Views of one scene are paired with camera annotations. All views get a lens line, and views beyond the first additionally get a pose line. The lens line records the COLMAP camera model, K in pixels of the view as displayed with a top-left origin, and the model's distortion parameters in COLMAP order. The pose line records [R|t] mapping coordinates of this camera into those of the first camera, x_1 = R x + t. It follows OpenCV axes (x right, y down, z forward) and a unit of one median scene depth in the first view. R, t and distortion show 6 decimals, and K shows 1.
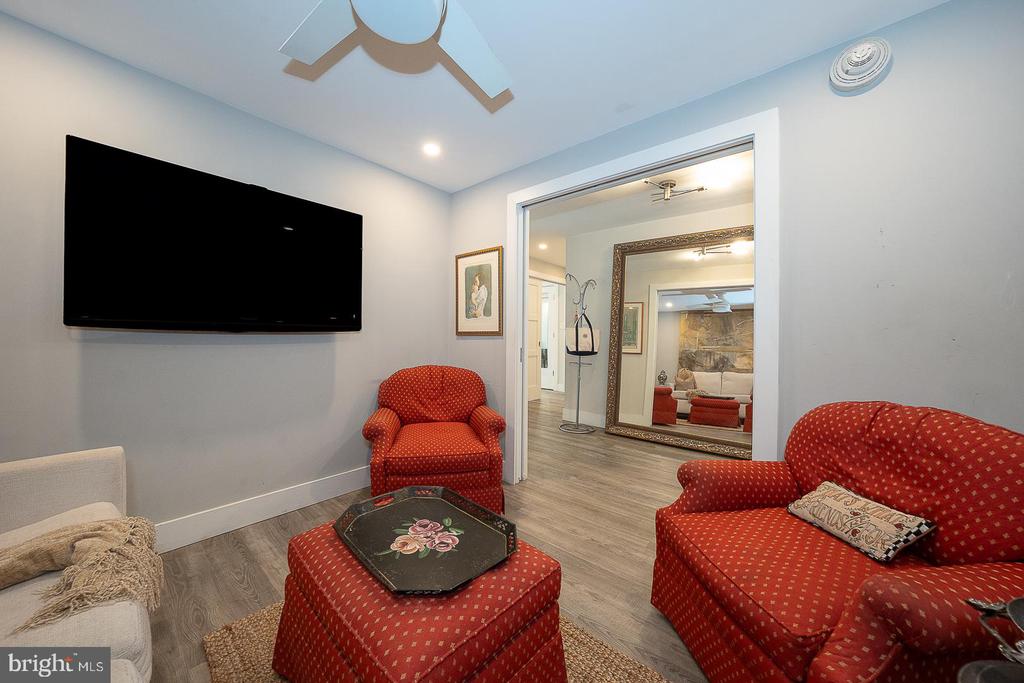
lens RADIAL K [[353.0, 0, 511.4], [0, 353.0, 337.7], [0, 0, 1]] dist [-0.014757, 0.000420]
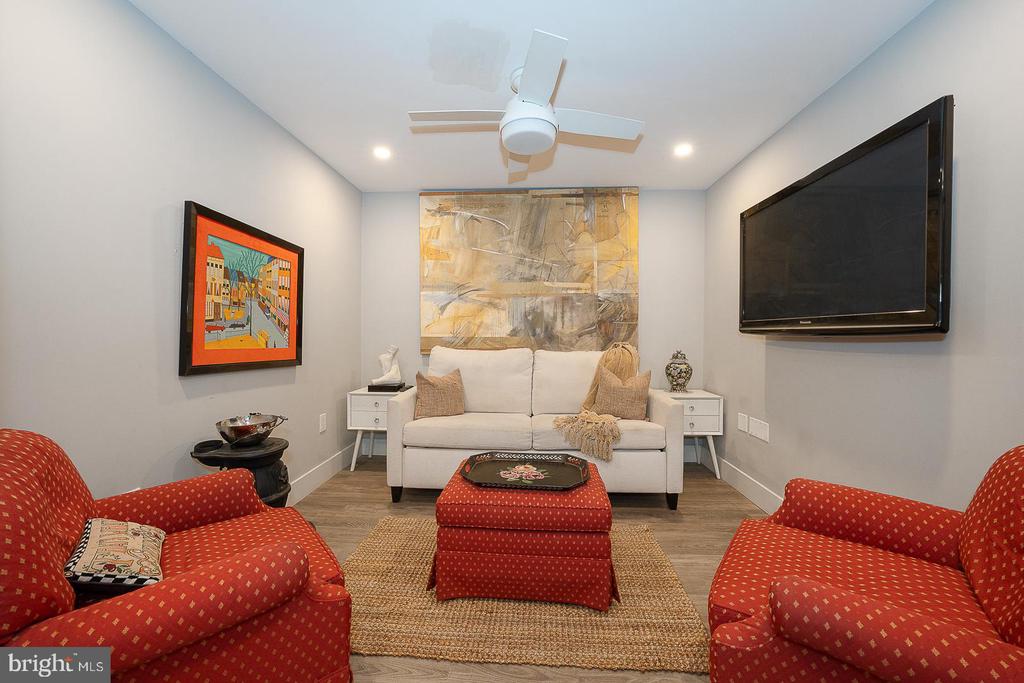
lens RADIAL K [[387.1, 0, 512.0], [0, 387.1, 341.5], [0, 0, 1]] dist [-0.019664, -0.000042]
pose [[-0.803222, -0.000795, -0.595680, 0.757615], [-0.012017, 0.999817, 0.014869, -0.016791], [0.595559, 0.019101, -0.803084, 2.224650]]
